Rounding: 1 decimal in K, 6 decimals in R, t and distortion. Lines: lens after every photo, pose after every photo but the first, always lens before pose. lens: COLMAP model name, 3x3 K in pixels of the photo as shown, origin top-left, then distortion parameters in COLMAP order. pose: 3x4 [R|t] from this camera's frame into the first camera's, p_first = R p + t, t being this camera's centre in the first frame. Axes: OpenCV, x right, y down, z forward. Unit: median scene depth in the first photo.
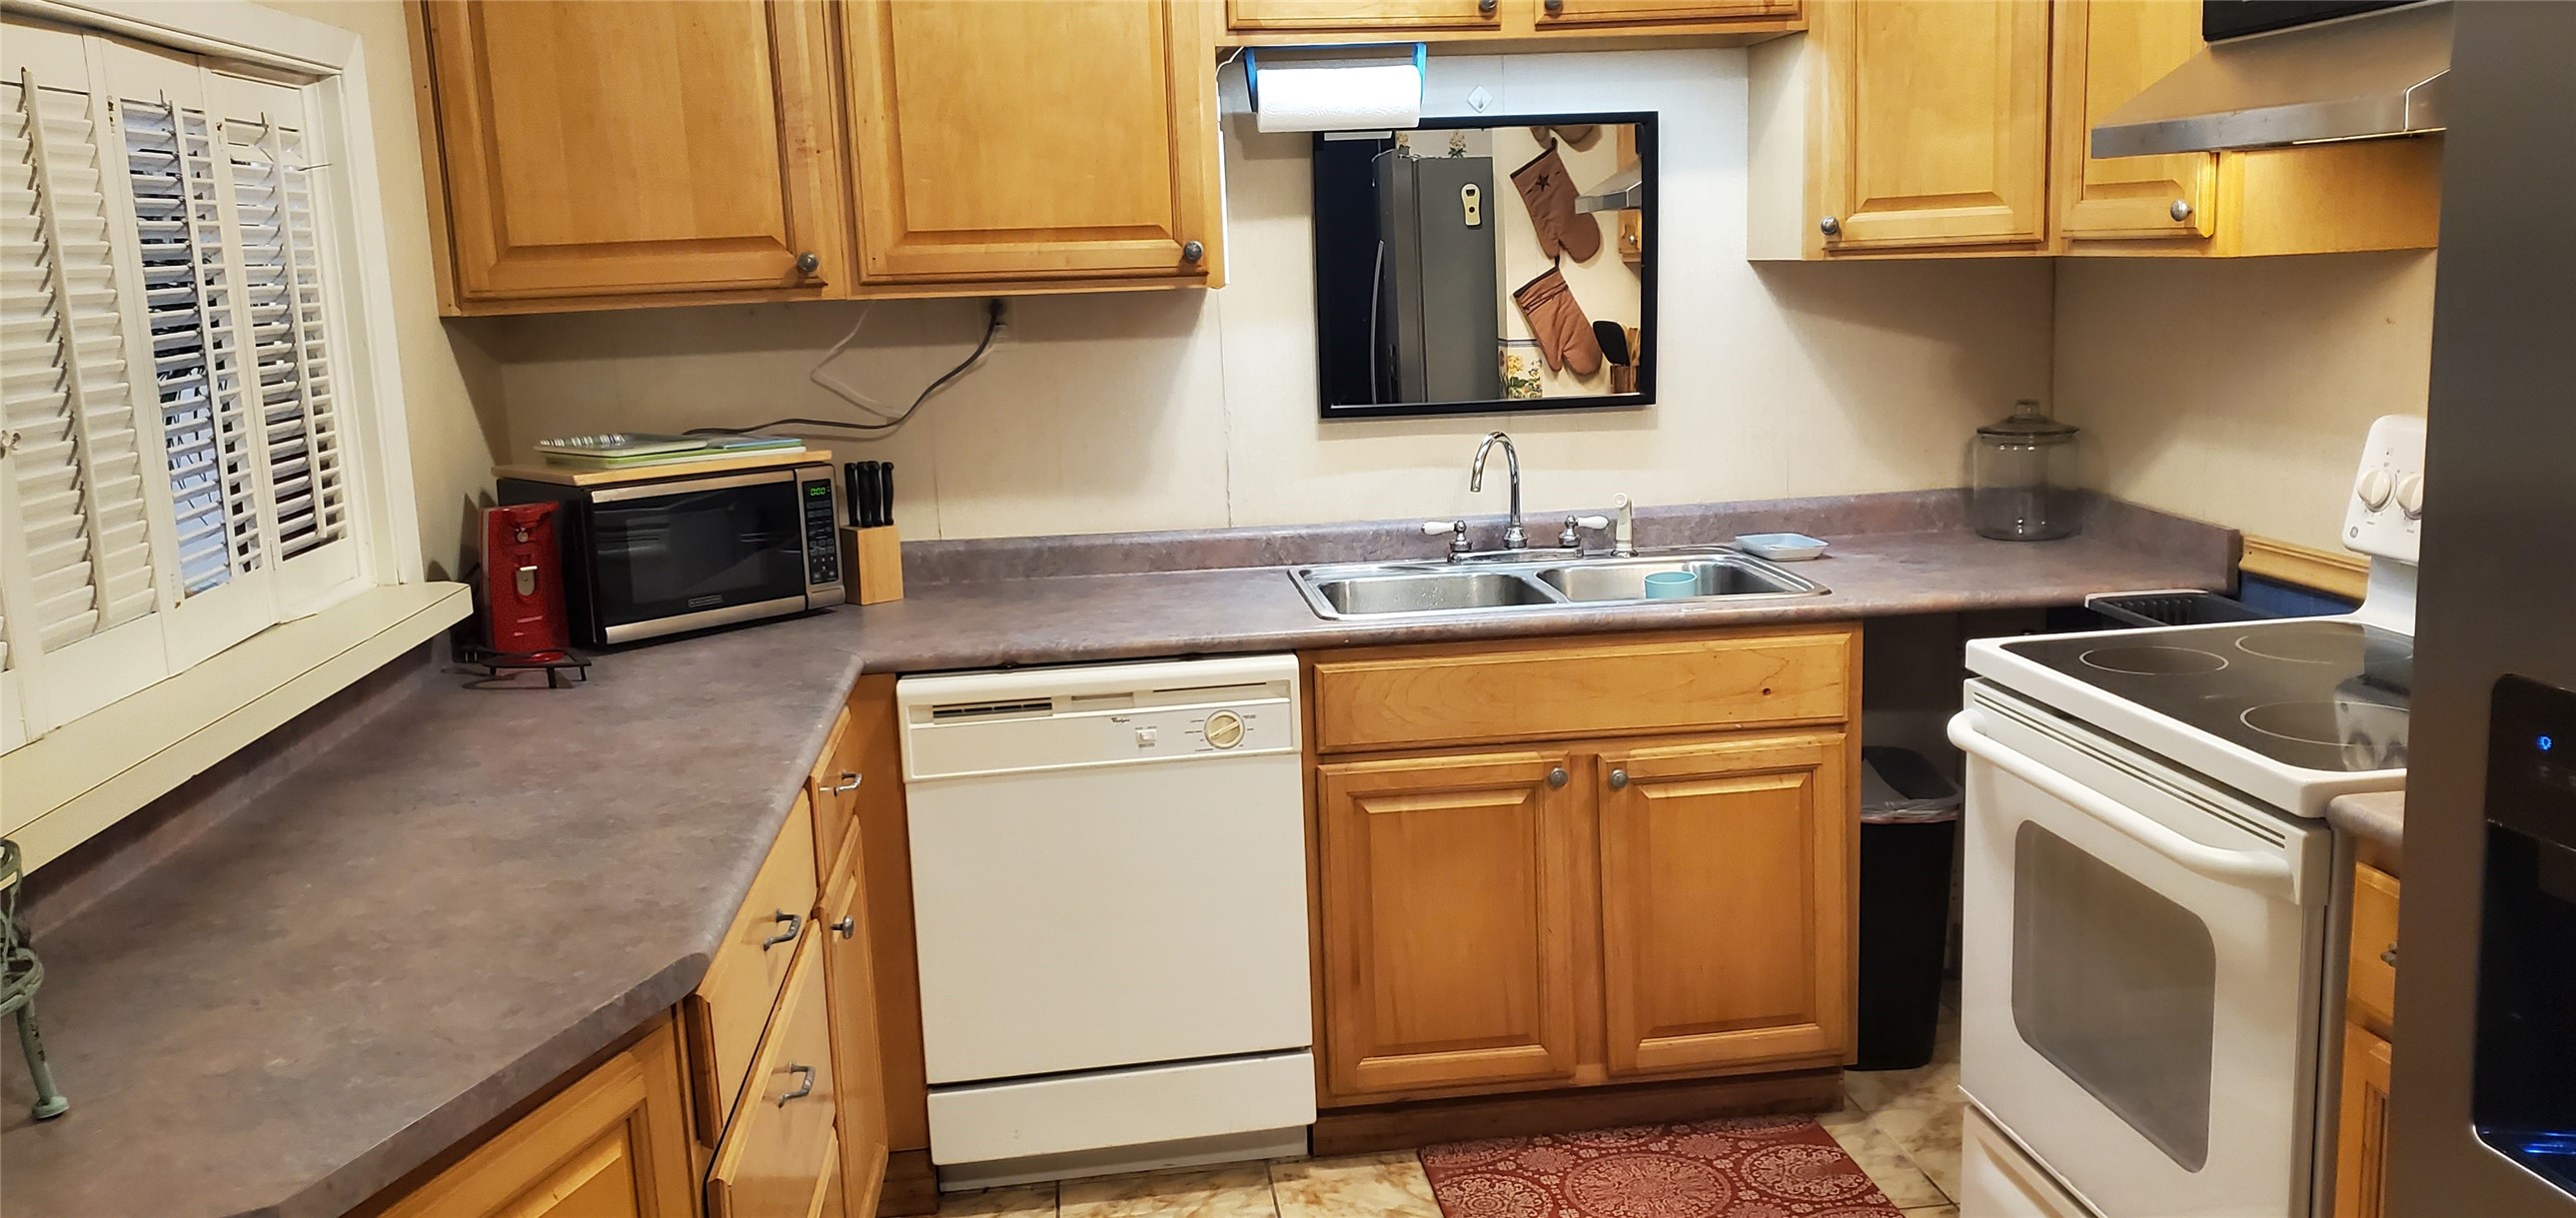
lens RADIAL K [[1972.5, 0, 1294.2], [0, 1972.5, 623.8], [0, 0, 1]] dist [0.003998, 0.001235]
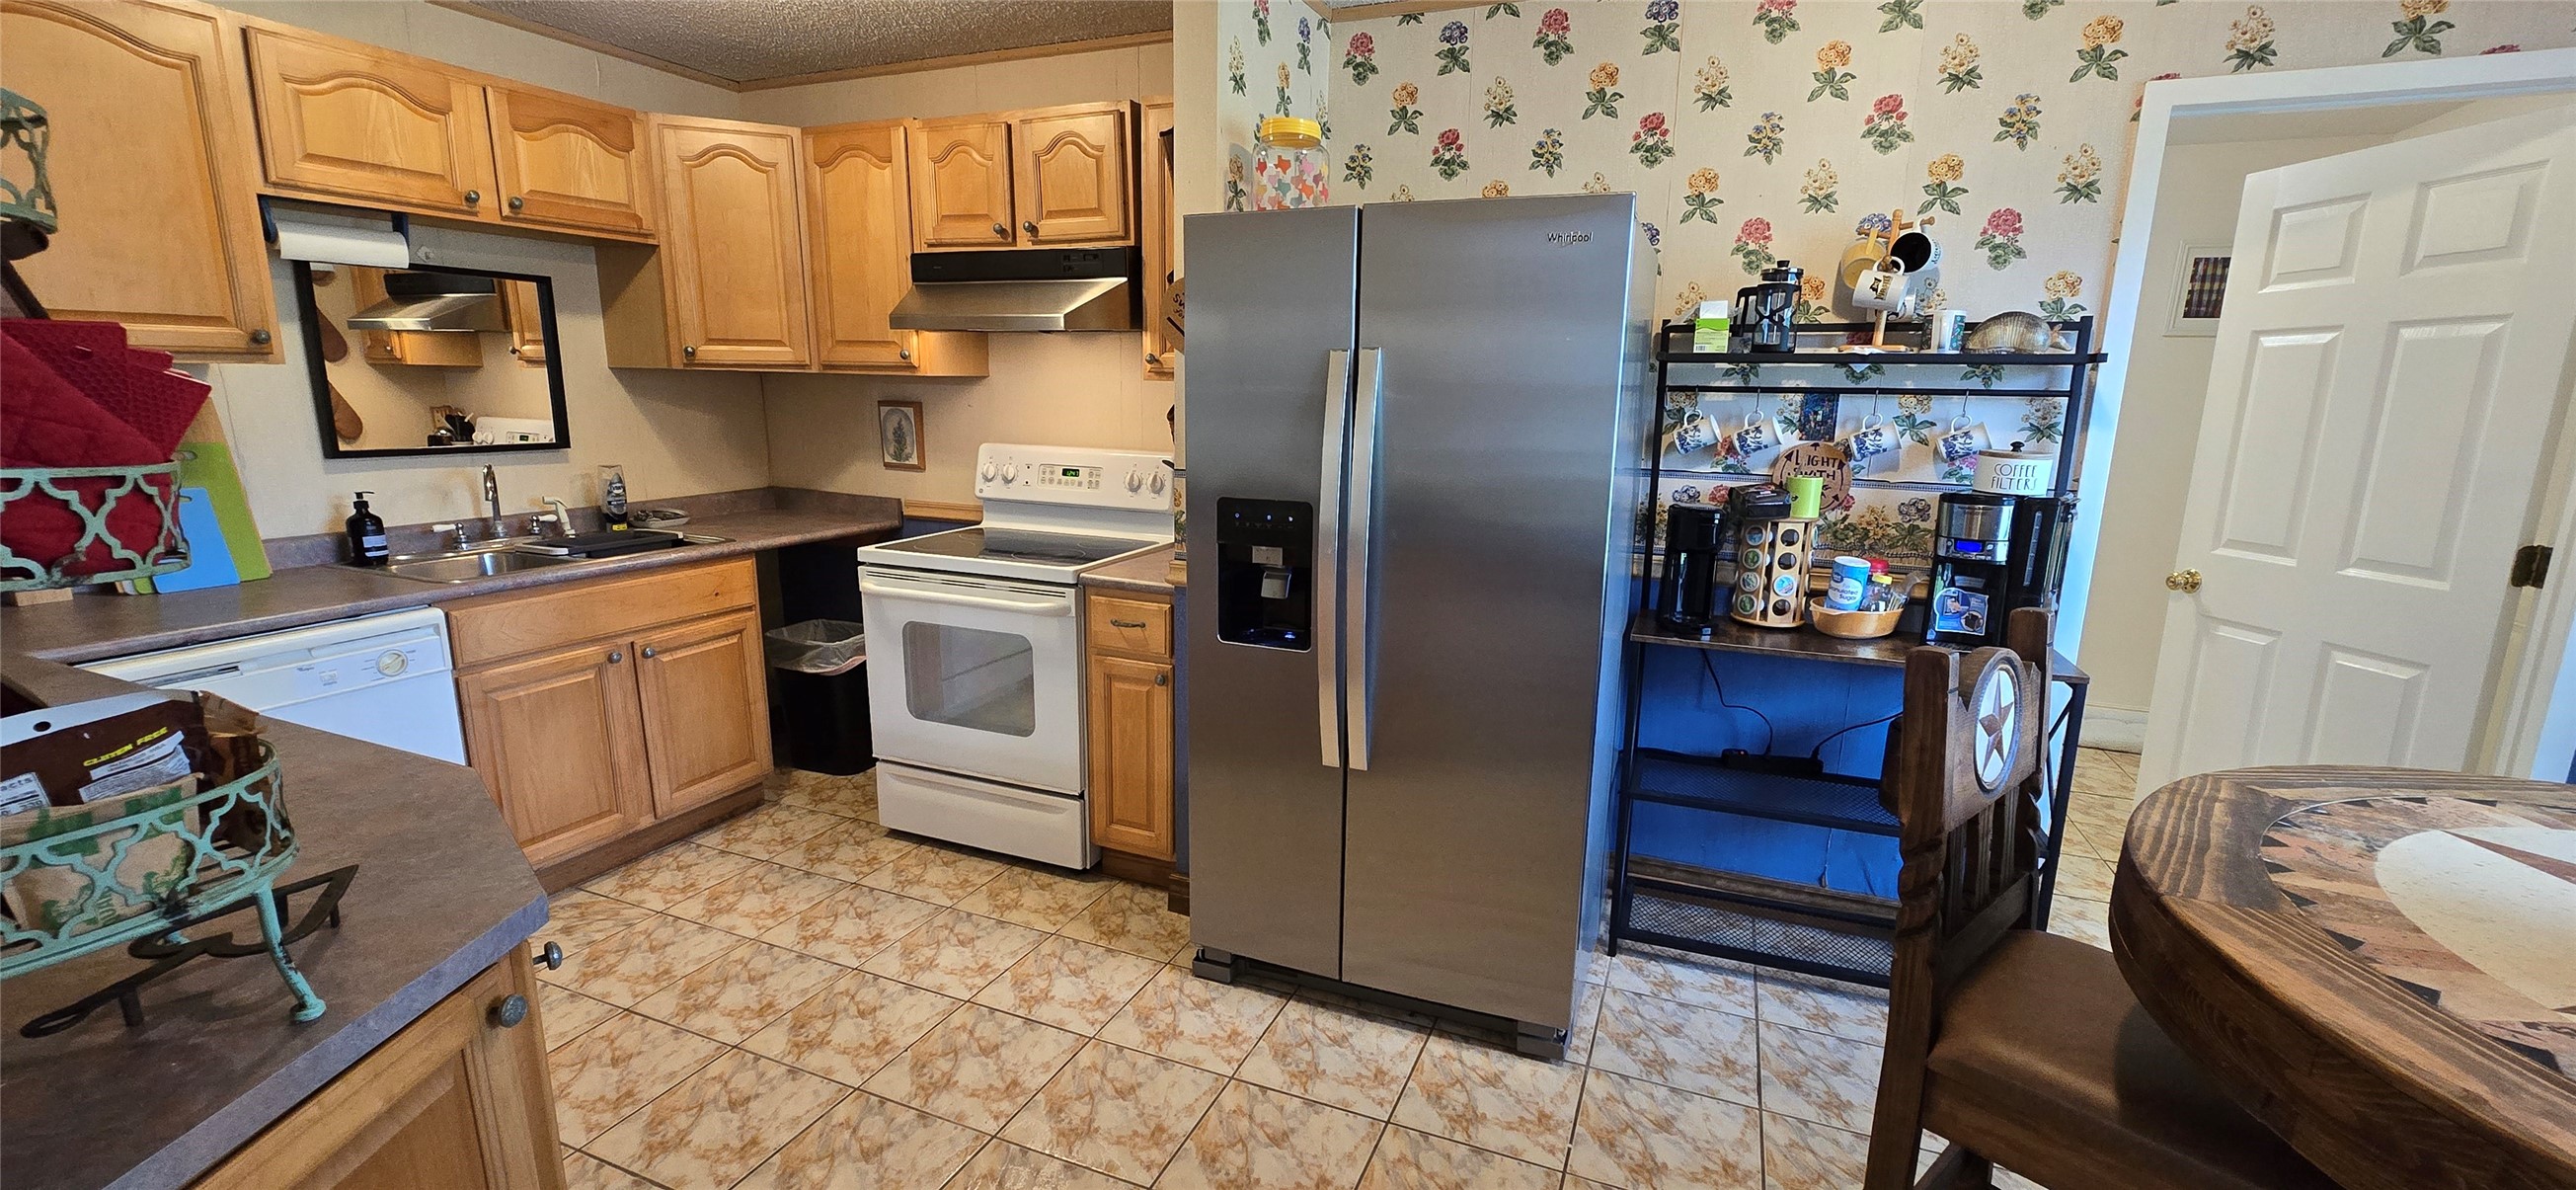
lens RADIAL K [[1048.7, 0, 1290.4], [0, 1048.7, 588.6], [0, 0, 1]] dist [-0.002653, -0.000284]
pose [[0.495245, -0.125298, 0.859670, -0.355773], [0.121289, 0.989825, 0.074396, 0.020598], [-0.860245, 0.067424, 0.505404, 0.009628]]
